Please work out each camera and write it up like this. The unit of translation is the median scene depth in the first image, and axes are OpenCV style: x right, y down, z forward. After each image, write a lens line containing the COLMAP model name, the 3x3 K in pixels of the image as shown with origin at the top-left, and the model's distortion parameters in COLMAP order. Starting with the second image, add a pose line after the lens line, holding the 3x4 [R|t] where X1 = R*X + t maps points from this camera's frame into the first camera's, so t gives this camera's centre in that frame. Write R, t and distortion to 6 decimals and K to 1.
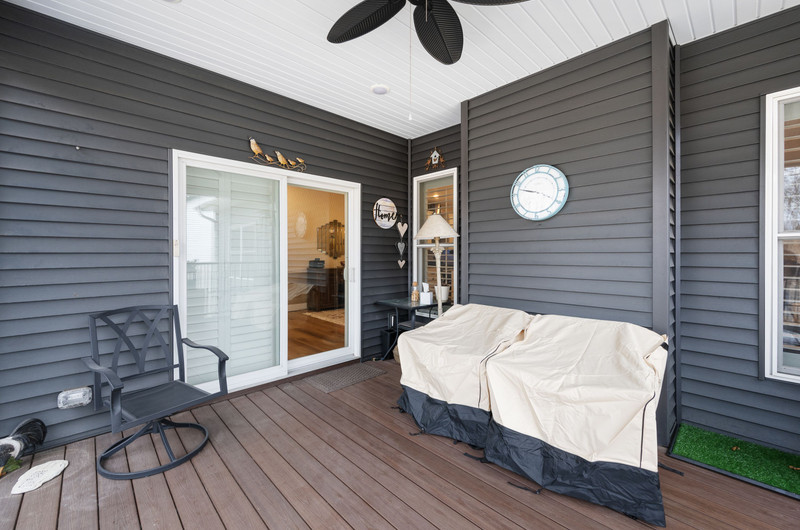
lens RADIAL K [[326.2, 0, 407.0], [0, 326.2, 257.5], [0, 0, 1]] dist [0.008299, 0.000051]
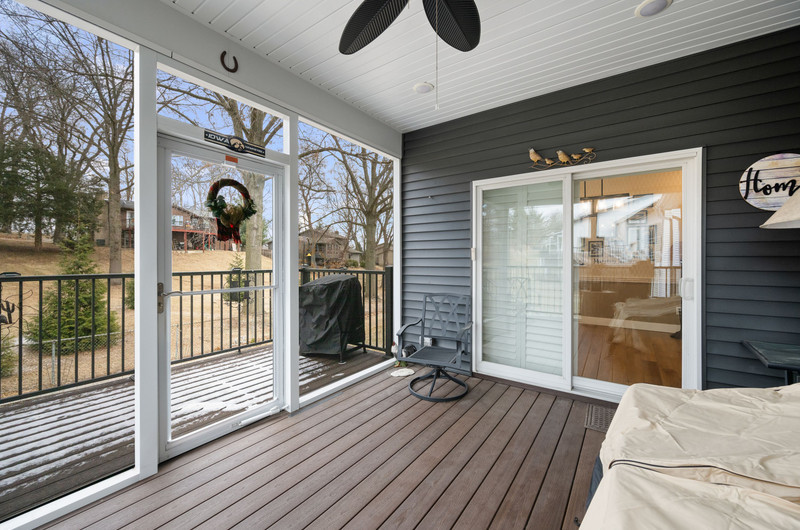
lens RADIAL K [[326.2, 0, 404.2], [0, 326.2, 260.2], [0, 0, 1]] dist [0.008299, 0.000051]
pose [[0.192205, 0.003285, -0.981349, 0.458895], [-0.010436, 0.999945, 0.001303, -0.001355], [0.981299, 0.009991, 0.192228, 0.379270]]
